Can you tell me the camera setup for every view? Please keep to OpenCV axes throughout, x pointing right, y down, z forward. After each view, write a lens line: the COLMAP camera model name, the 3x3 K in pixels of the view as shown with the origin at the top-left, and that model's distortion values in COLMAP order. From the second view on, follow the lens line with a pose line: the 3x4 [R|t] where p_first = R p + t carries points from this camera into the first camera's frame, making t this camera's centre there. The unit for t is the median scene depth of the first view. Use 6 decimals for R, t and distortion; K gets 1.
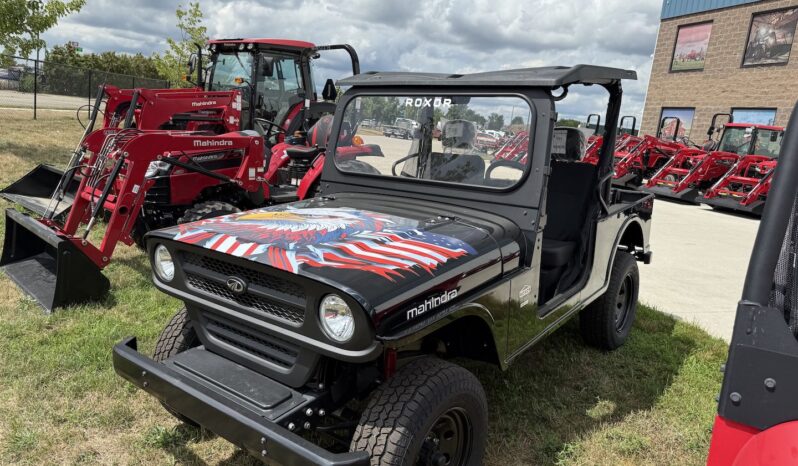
lens RADIAL K [[618.9, 0, 395.0], [0, 618.9, 234.1], [0, 0, 1]] dist [0.011830, -0.024813]
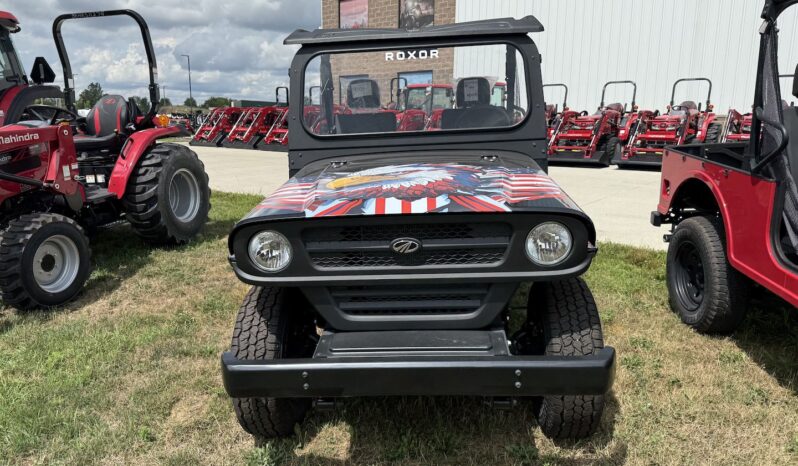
lens RADIAL K [[618.9, 0, 411.9], [0, 618.9, 250.8], [0, 0, 1]] dist [0.011830, -0.024813]
pose [[0.808970, -0.212266, 0.548188, -0.209408], [0.181799, 0.977154, 0.110085, -0.003649], [-0.559031, 0.010604, 0.829079, 0.057033]]
